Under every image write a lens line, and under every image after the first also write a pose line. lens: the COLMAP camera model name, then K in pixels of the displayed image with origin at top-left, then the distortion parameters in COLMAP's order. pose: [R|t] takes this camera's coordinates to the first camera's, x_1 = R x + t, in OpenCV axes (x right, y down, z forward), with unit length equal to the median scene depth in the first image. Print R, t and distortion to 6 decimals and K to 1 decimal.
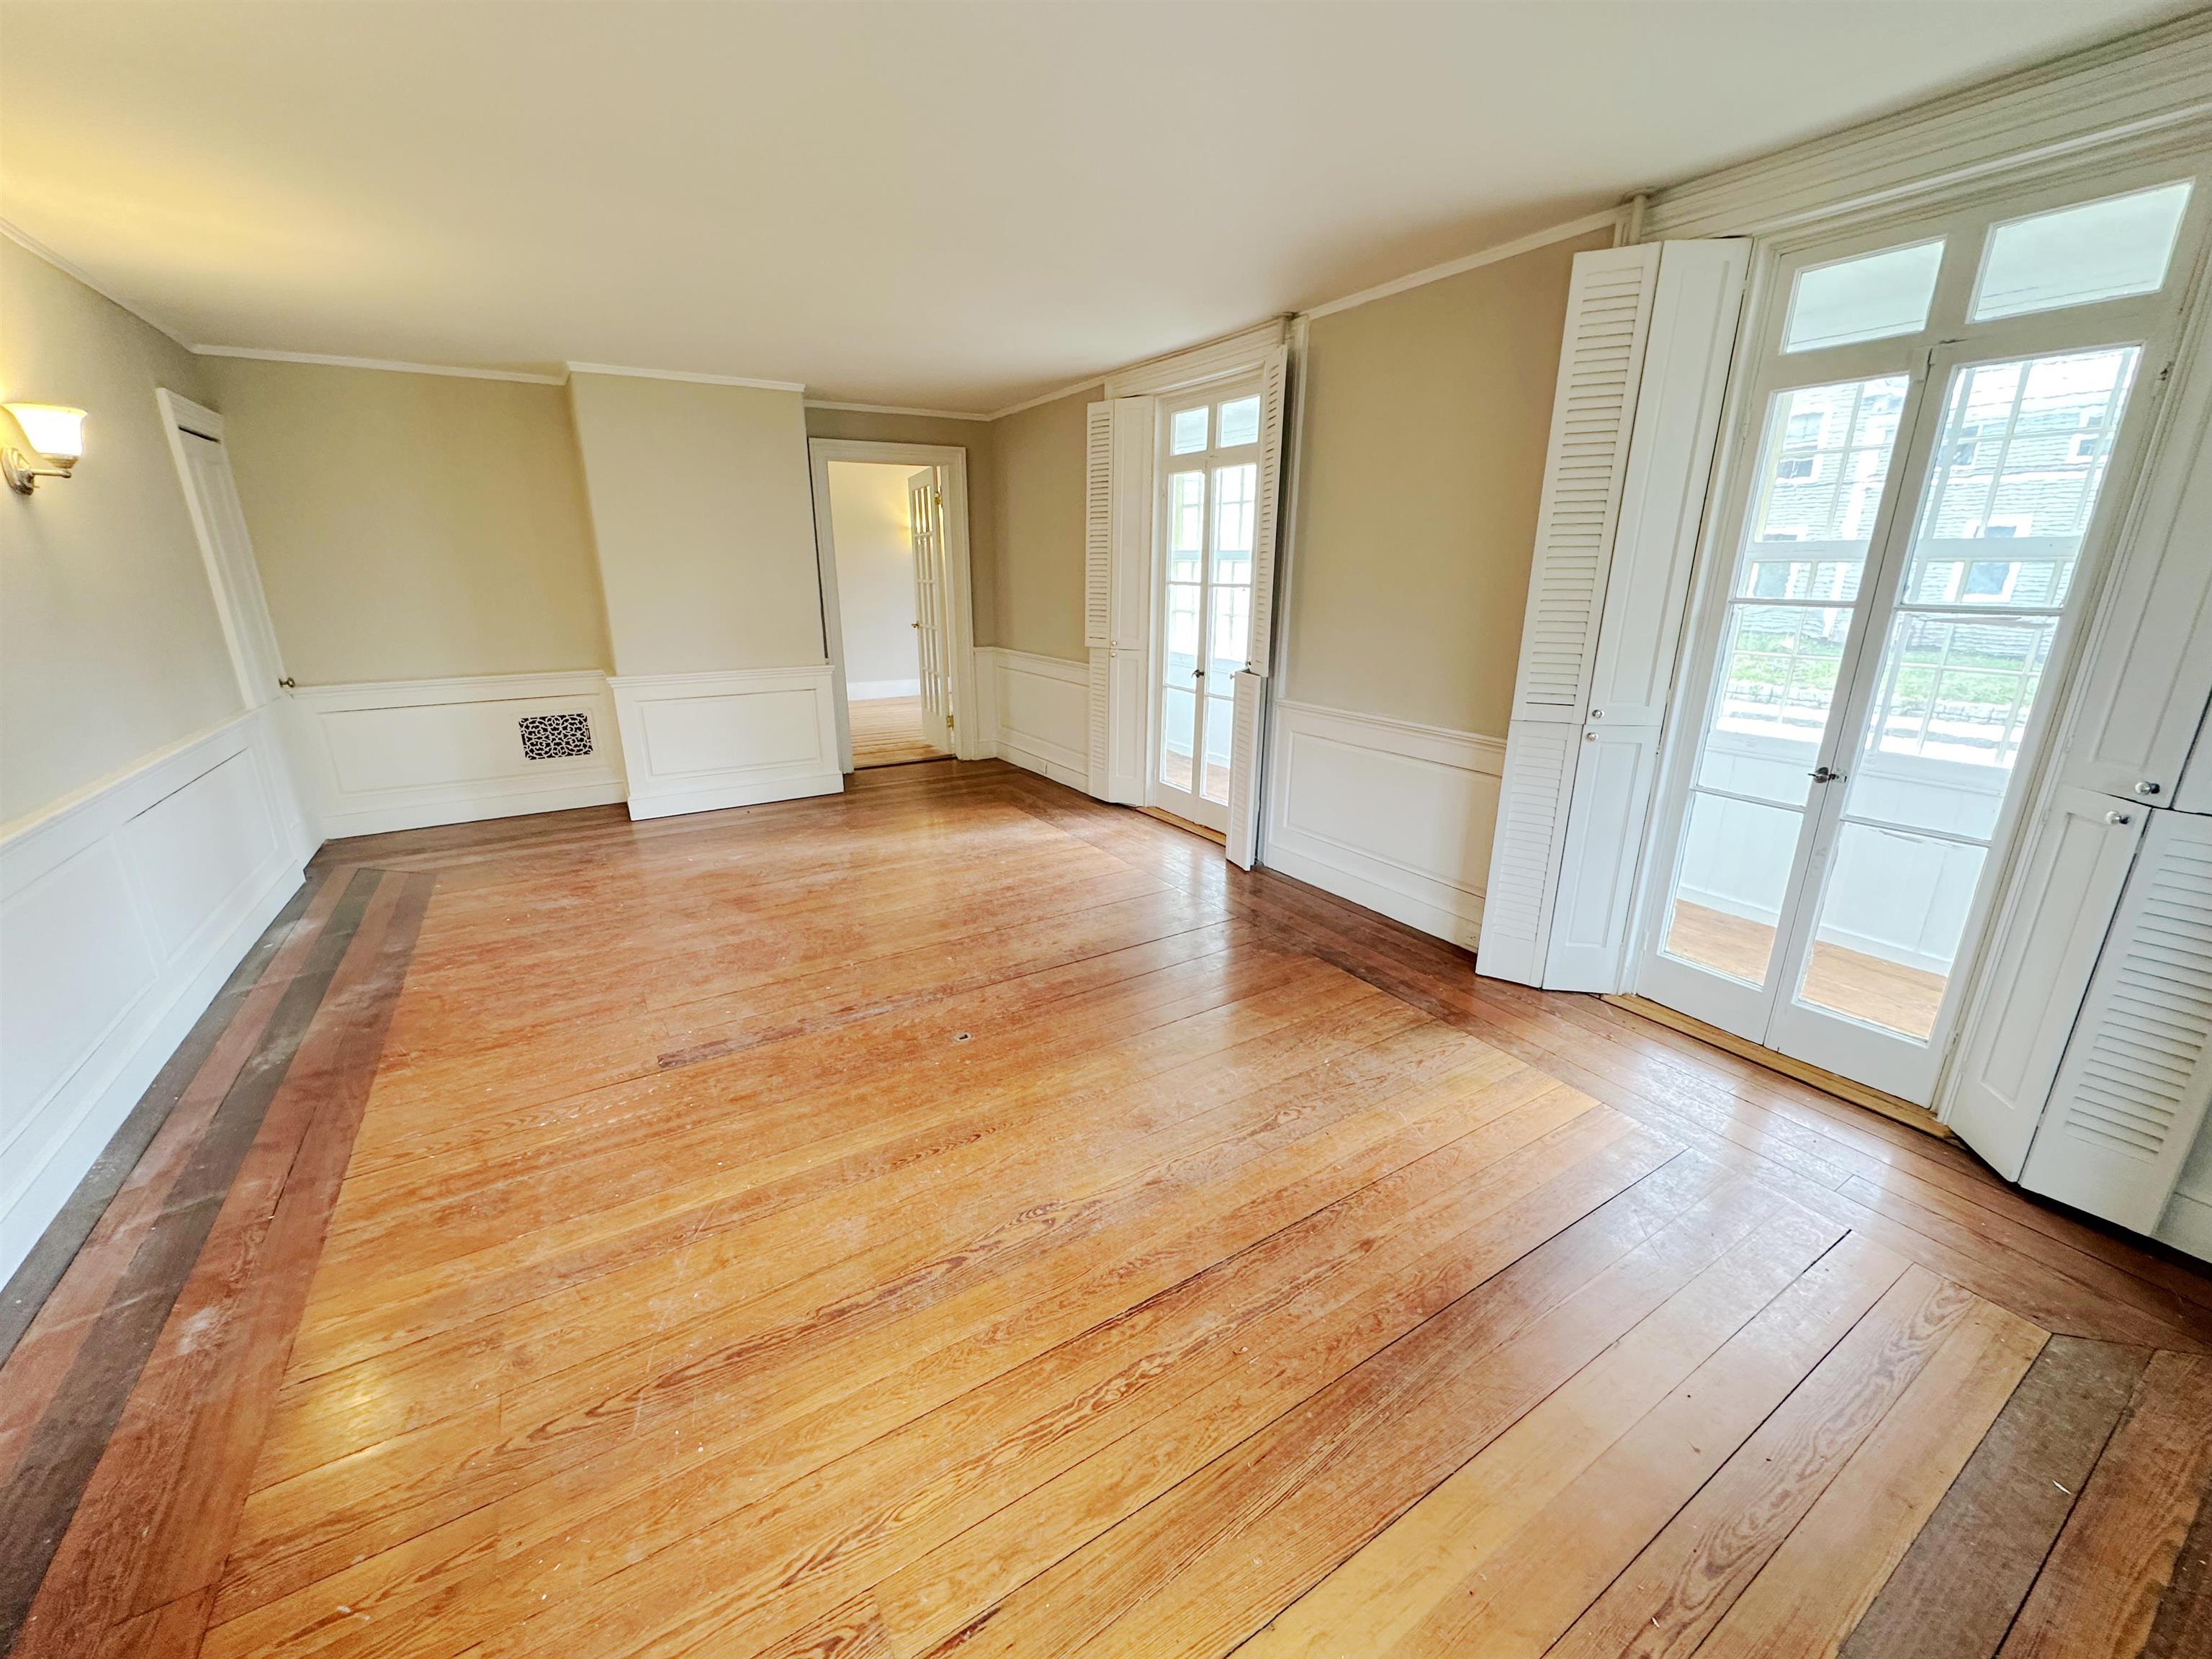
lens RADIAL K [[877.4, 0, 1105.0], [0, 877.4, 832.3], [0, 0, 1]] dist [-0.002399, 0.000353]
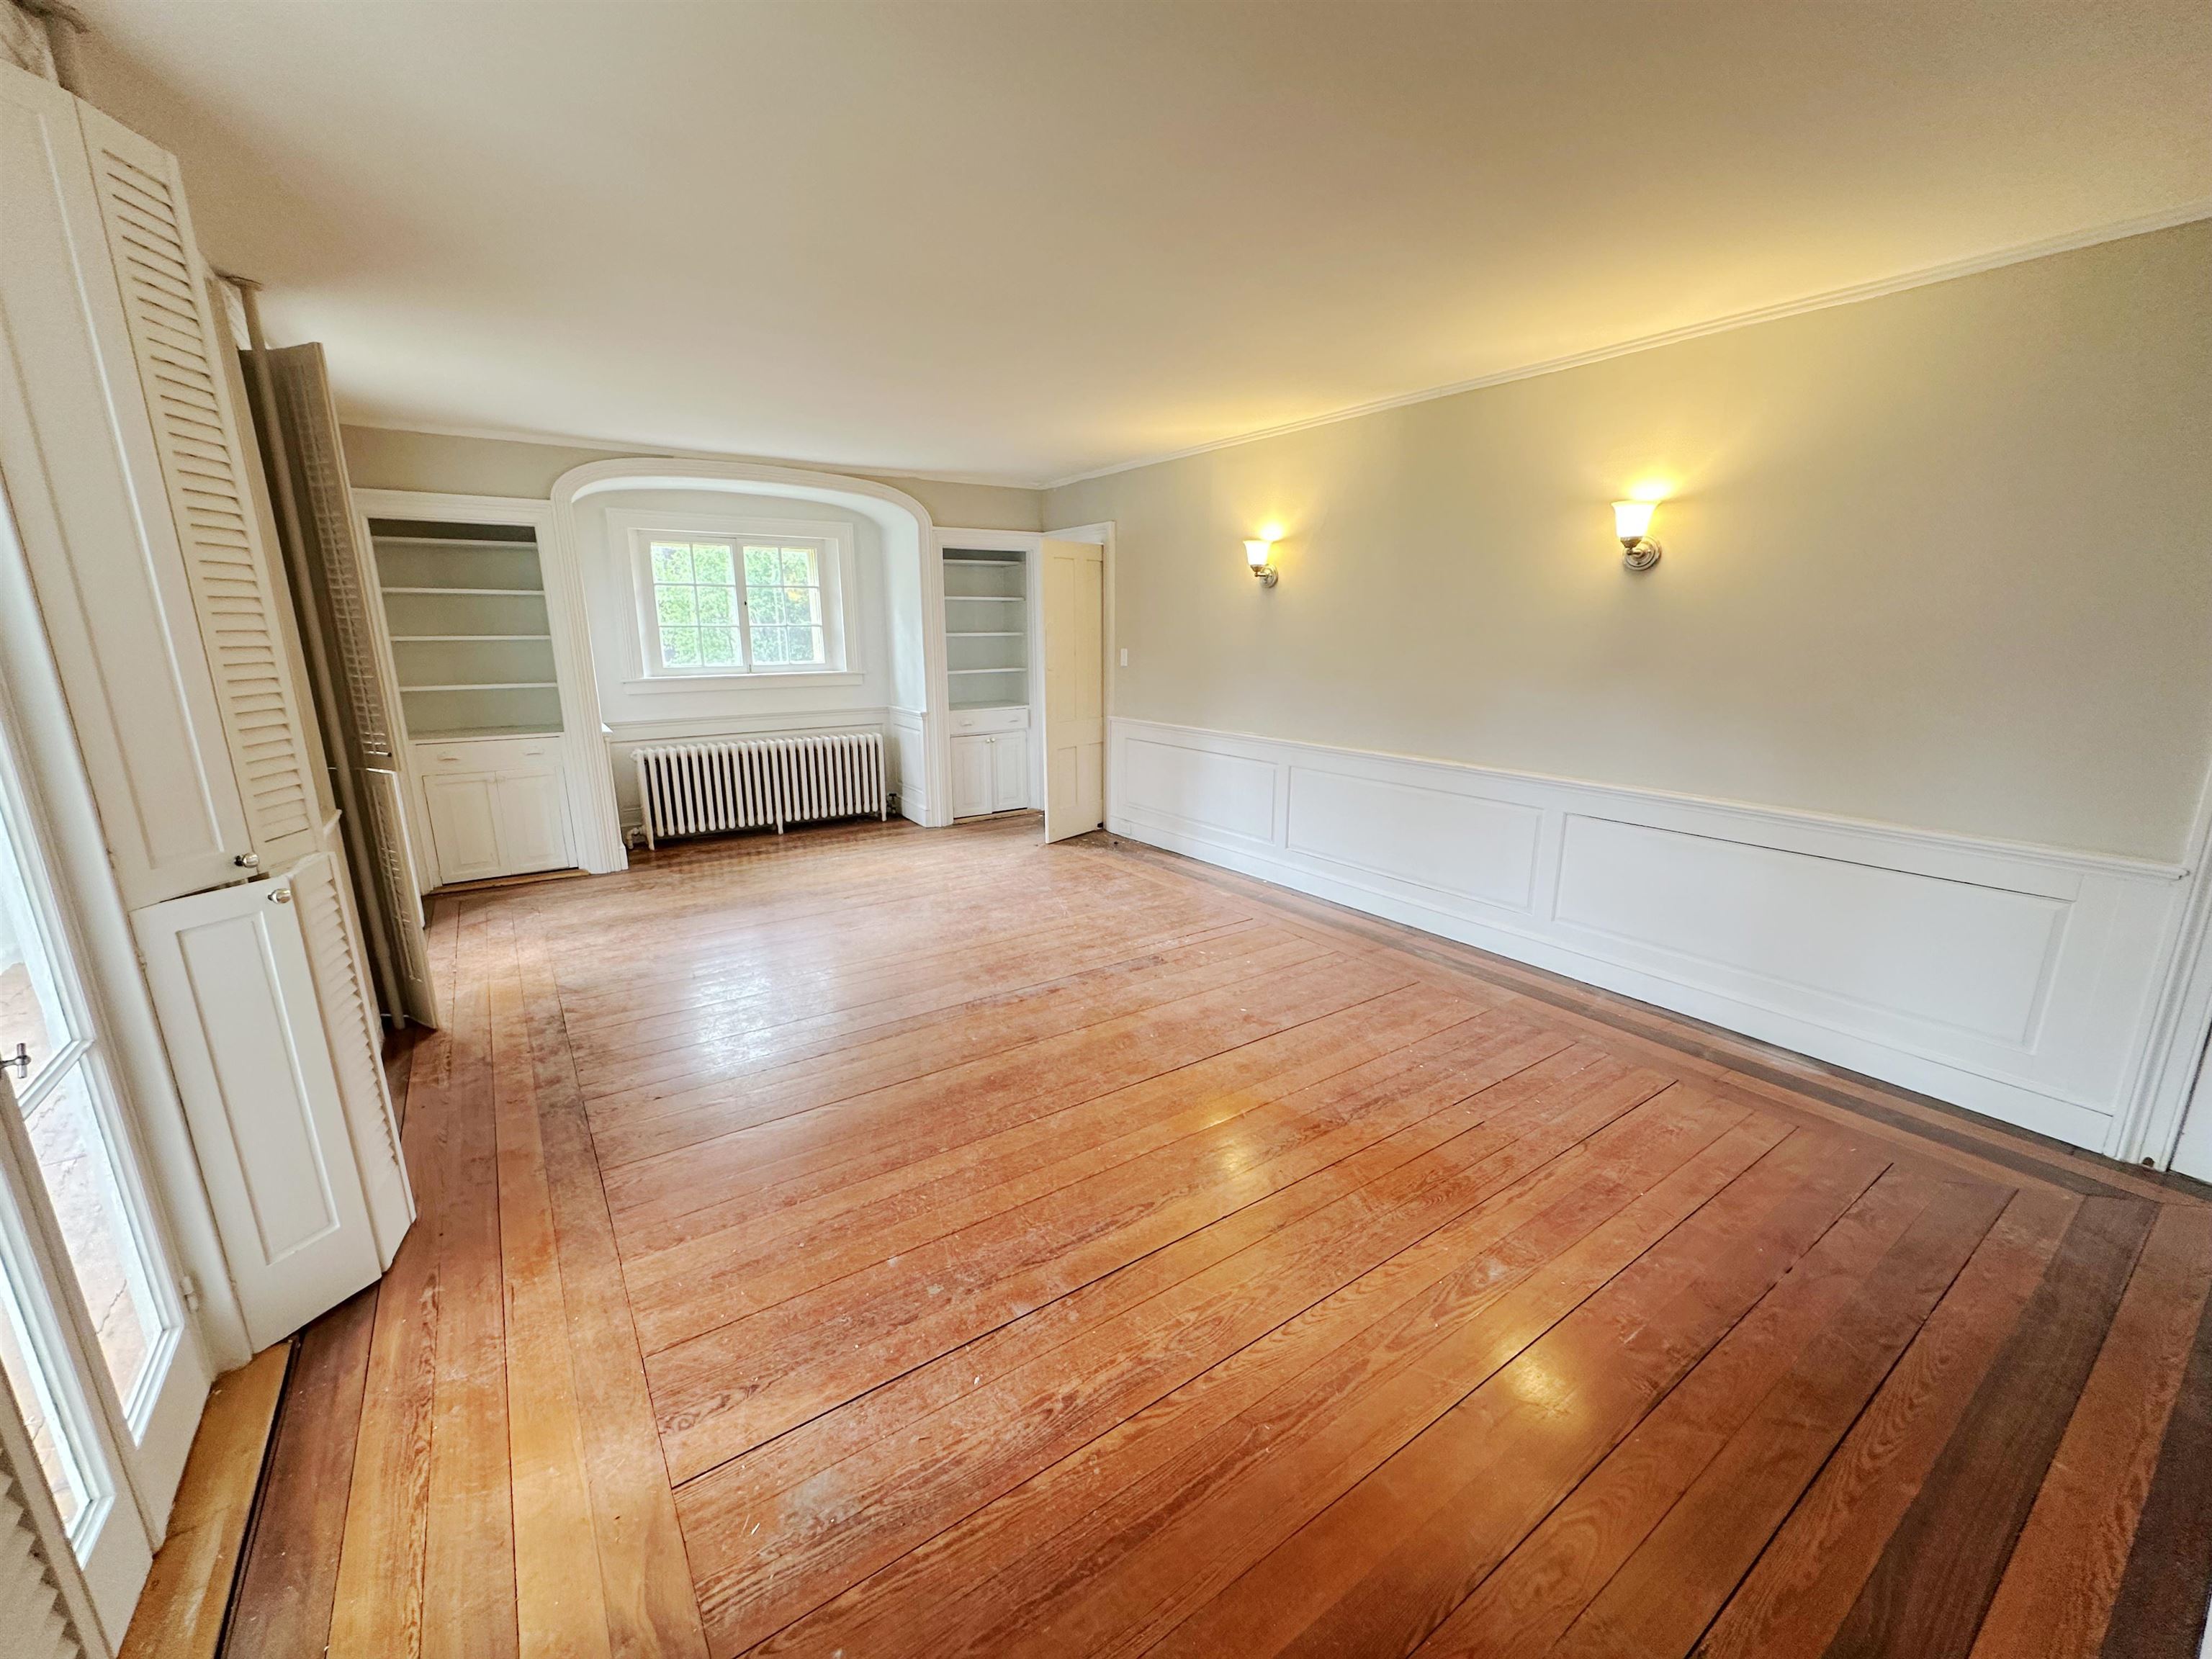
lens RADIAL K [[877.4, 0, 1105.0], [0, 877.4, 832.3], [0, 0, 1]] dist [-0.002399, 0.000353]
pose [[-0.998736, 0.013224, -0.048498, -0.282943], [-0.013223, 0.861697, 0.507252, -0.538121], [0.048499, 0.507252, -0.860432, 1.753121]]
